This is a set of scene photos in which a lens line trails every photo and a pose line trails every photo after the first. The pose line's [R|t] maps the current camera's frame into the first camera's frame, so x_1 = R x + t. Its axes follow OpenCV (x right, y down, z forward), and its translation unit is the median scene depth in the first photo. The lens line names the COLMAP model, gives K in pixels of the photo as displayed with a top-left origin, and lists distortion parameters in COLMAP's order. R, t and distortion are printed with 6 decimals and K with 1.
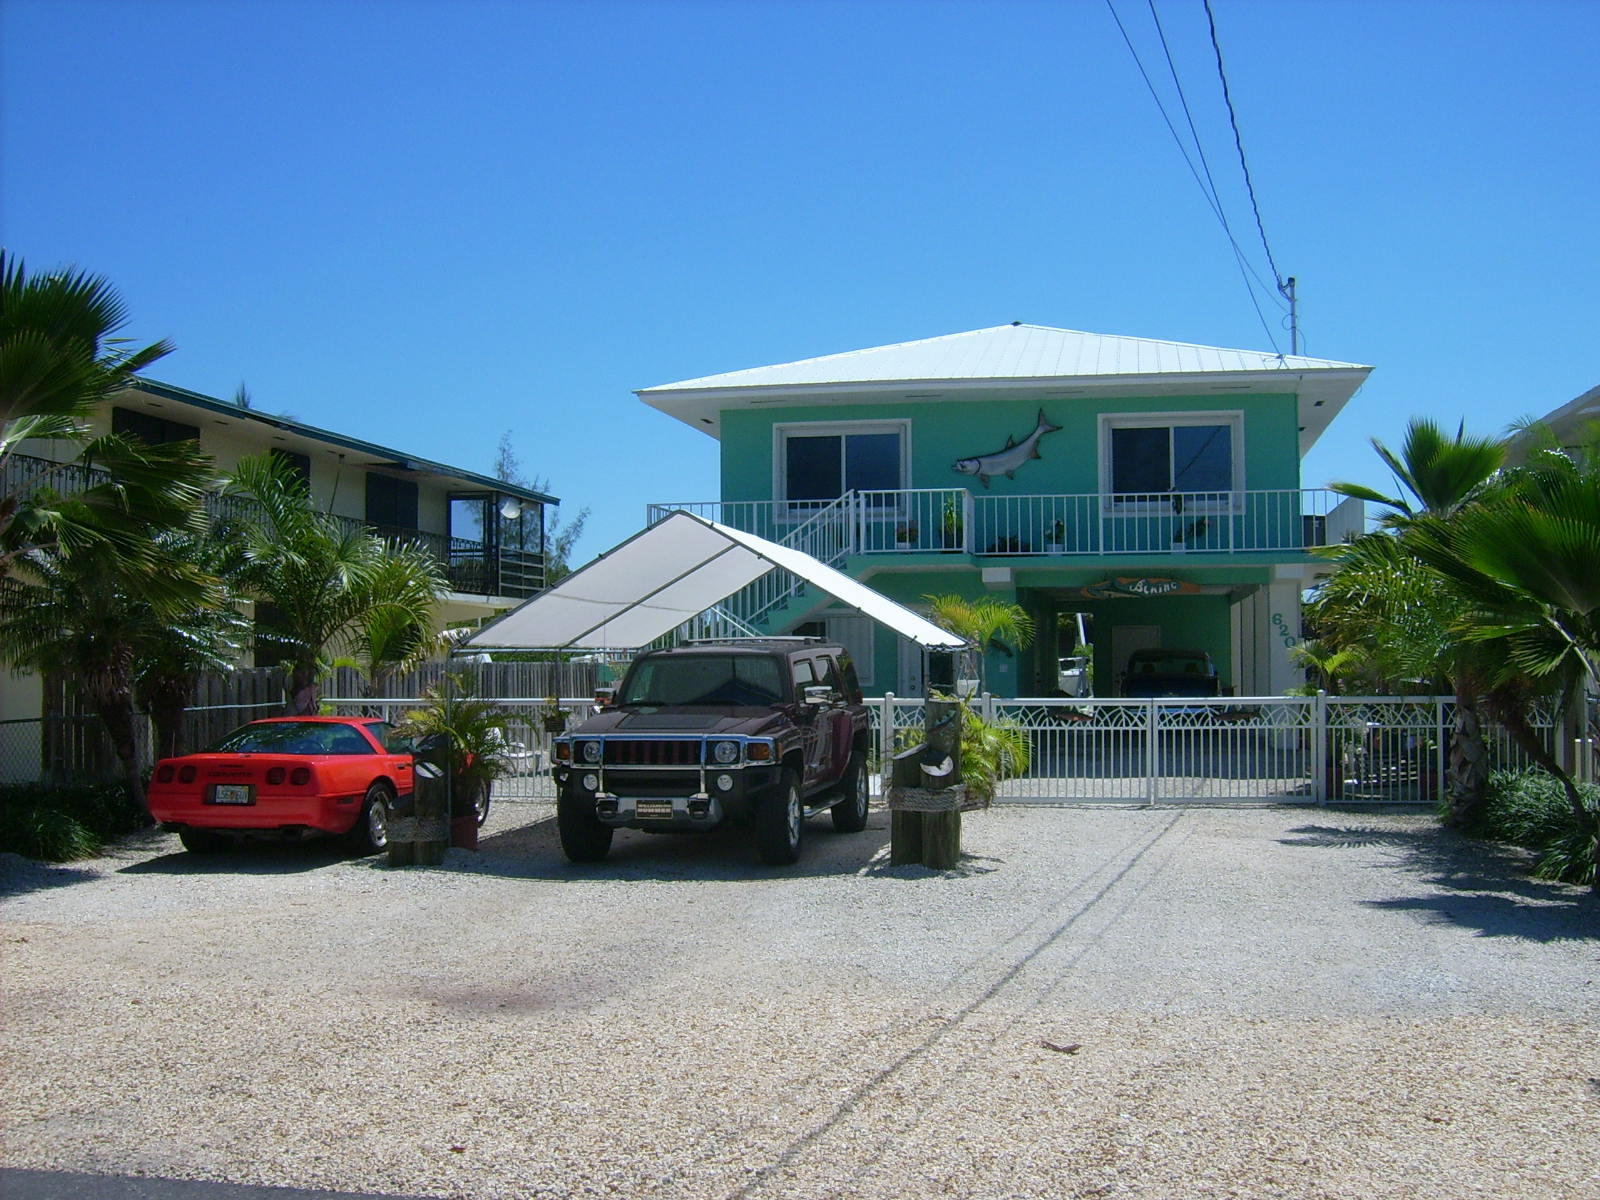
lens RADIAL K [[1728.3, 0, 814.3], [0, 1728.3, 604.3], [0, 0, 1]] dist [-0.116435, 0.000000]
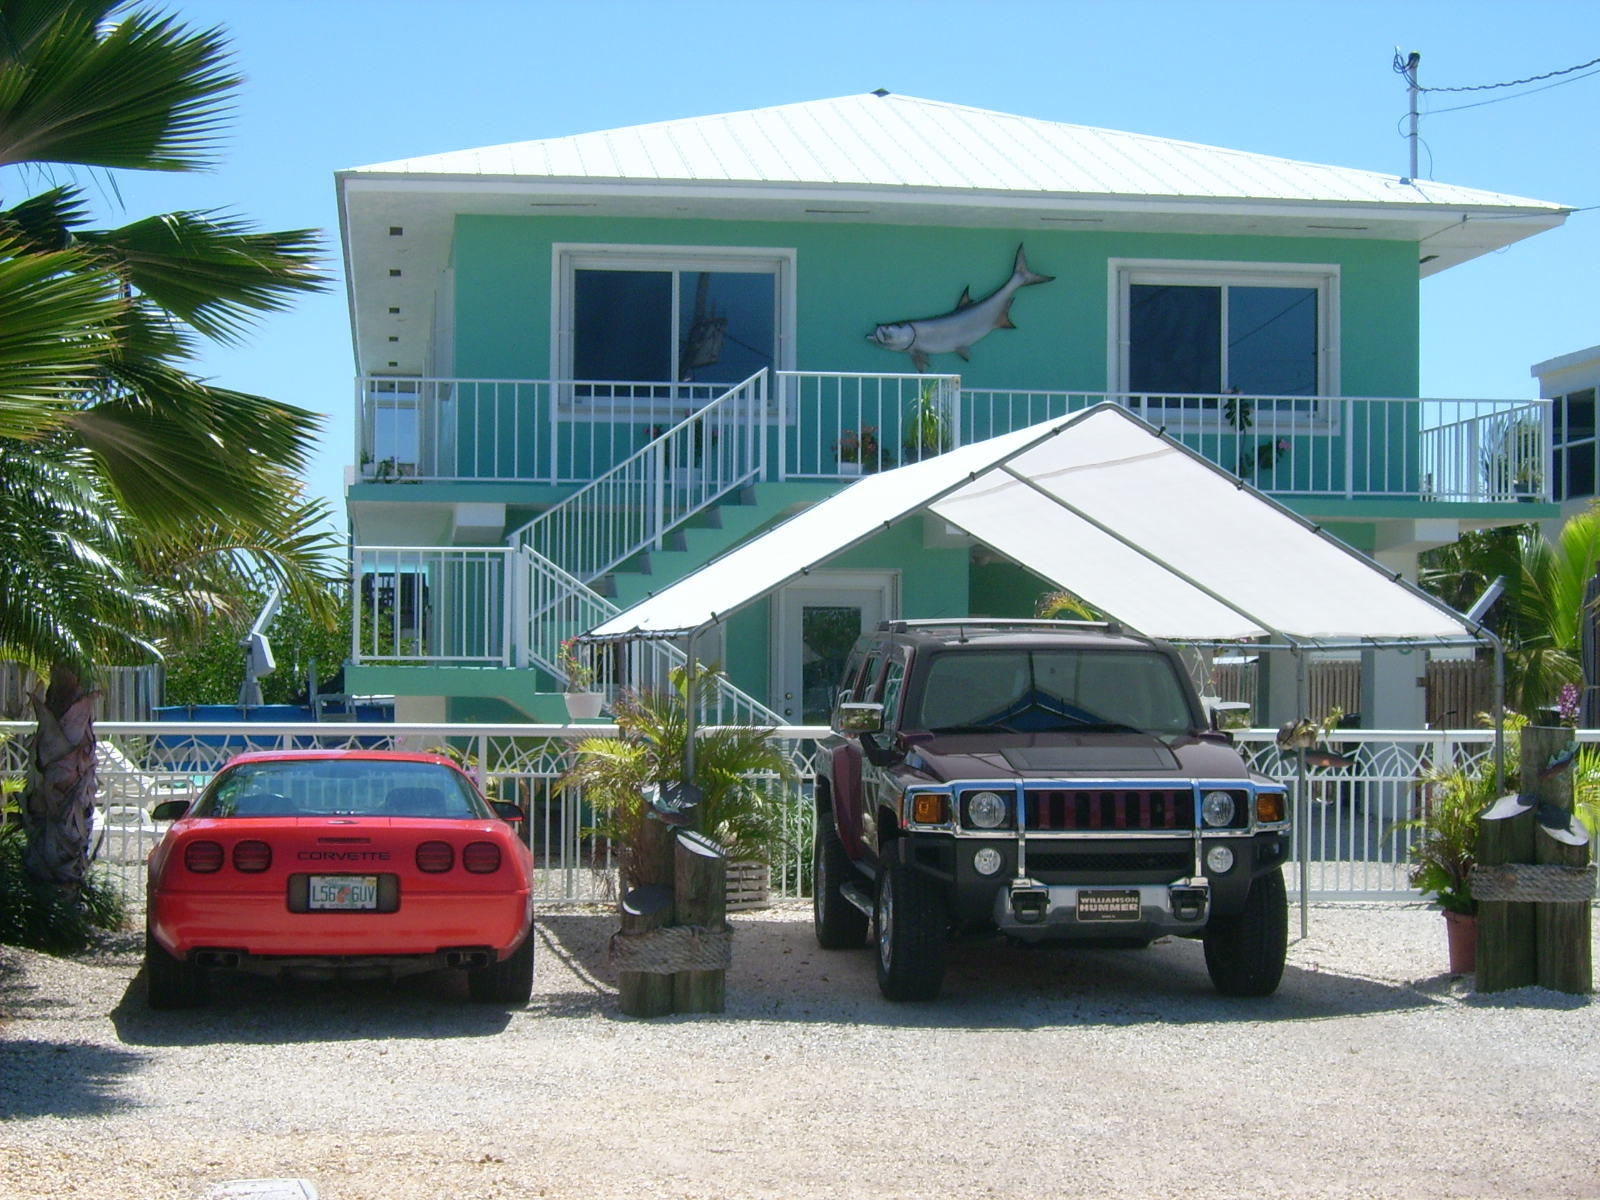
lens RADIAL K [[3106.7, 0, 811.4], [0, 3106.7, 591.7], [0, 0, 1]] dist [-0.049550, 0.000000]
pose [[0.948463, 0.021390, 0.316166, -0.287758], [-0.023292, 0.999726, 0.002238, 0.005574], [-0.316032, -0.009487, 0.948701, 0.008033]]
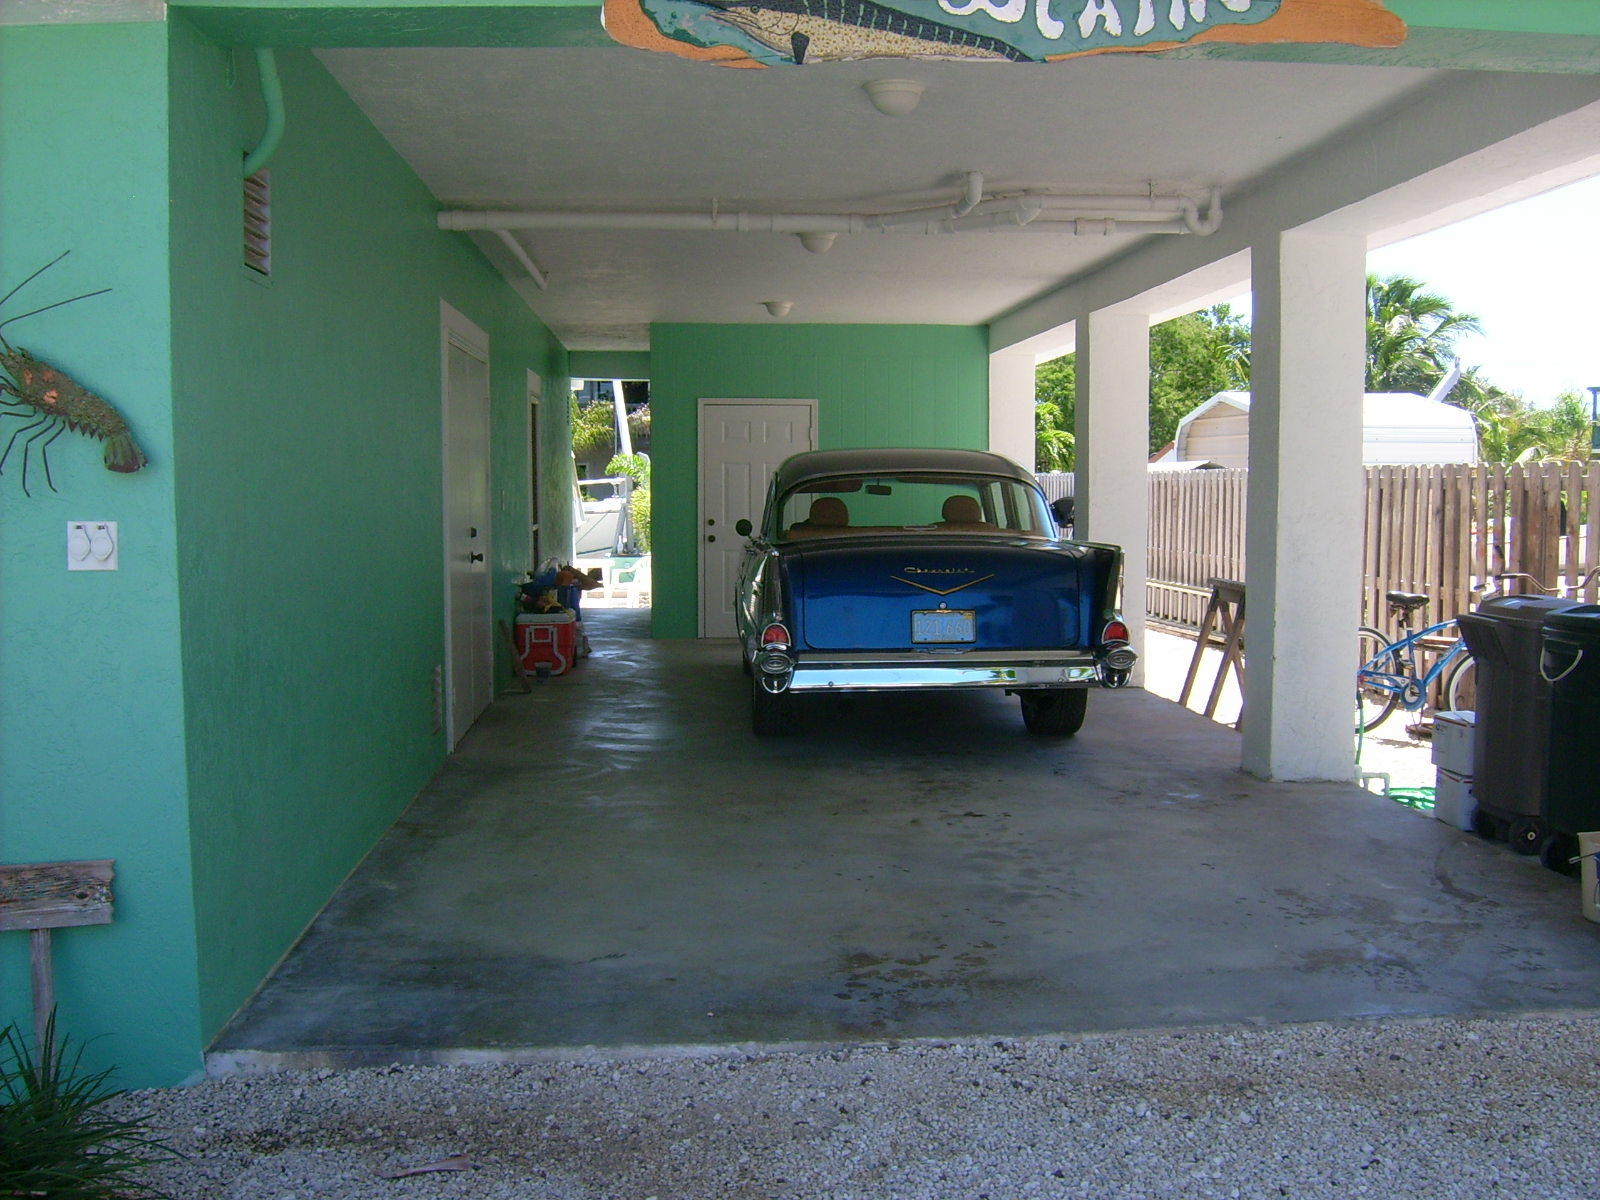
lens RADIAL K [[1728.3, 0, 815.6], [0, 1728.3, 625.7], [0, 0, 1]] dist [-0.116435, 0.000000]
pose [[0.965992, -0.018558, 0.257904, 0.140941], [-0.011395, 0.993397, 0.114163, 0.027694], [-0.258319, -0.113219, 0.959402, 0.892598]]
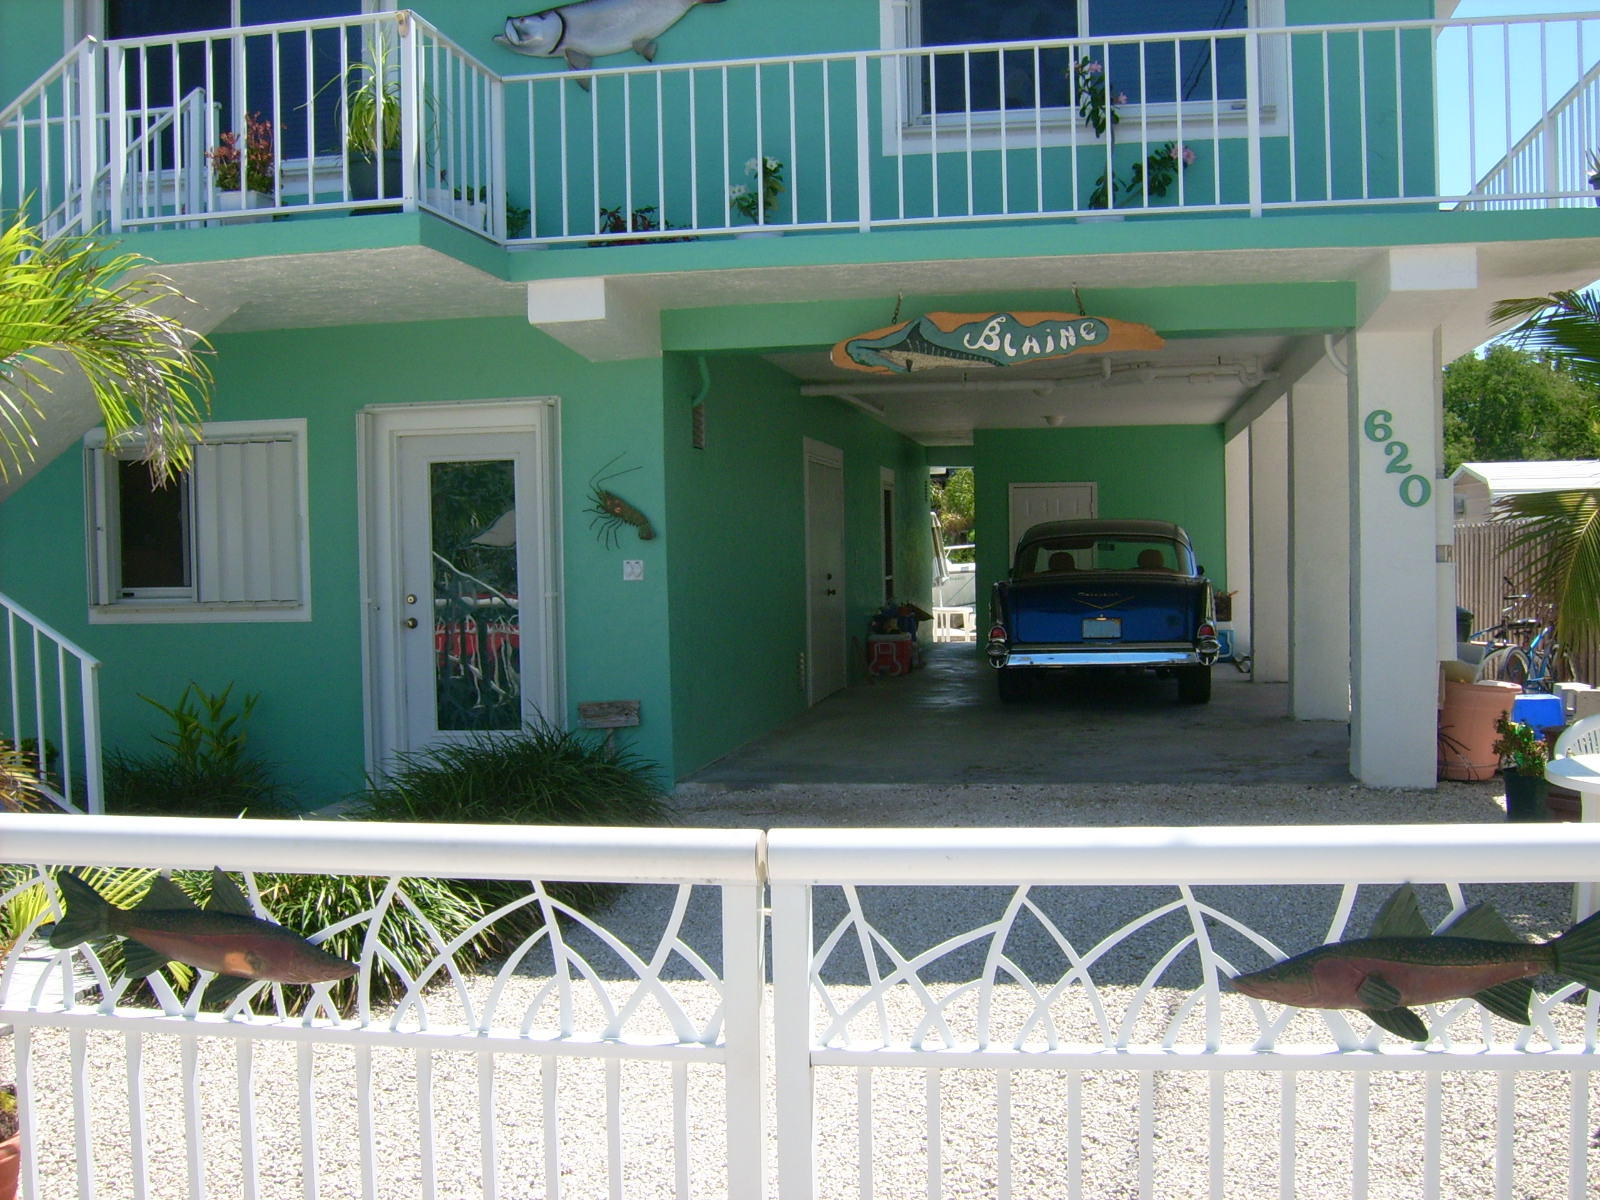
lens RADIAL K [[1728.3, 0, 798.0], [0, 1728.3, 599.7], [0, 0, 1]] dist [-0.116435, 0.000000]
pose [[0.999893, -0.013919, 0.004392, 0.152365], [0.013627, 0.998070, 0.060584, 0.022431], [-0.005227, -0.060518, 0.998153, 0.667482]]
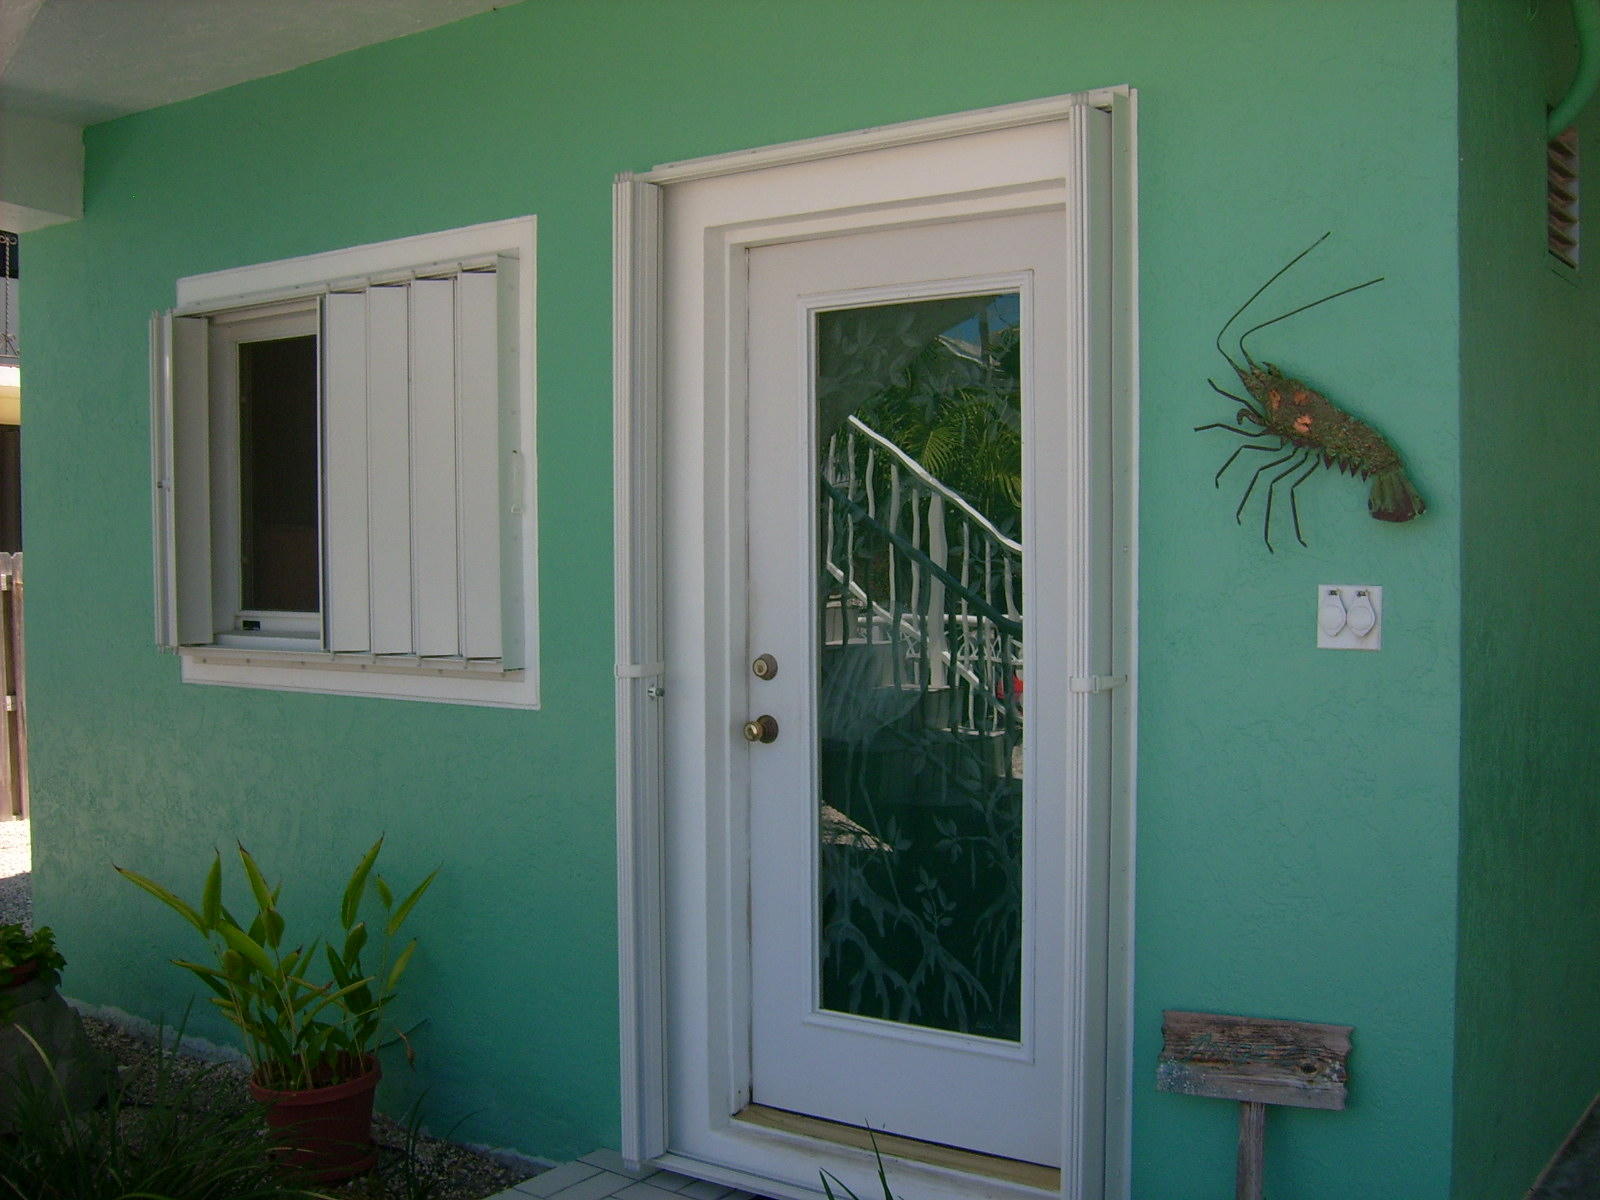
lens RADIAL K [[1728.3, 0, 831.6], [0, 1728.3, 633.0], [0, 0, 1]] dist [-0.116435, 0.000000]
pose [[0.909660, 0.022379, -0.414750, 0.133655], [0.013813, 0.996365, 0.084056, 0.029415], [0.415124, -0.082191, 0.906044, 0.936046]]
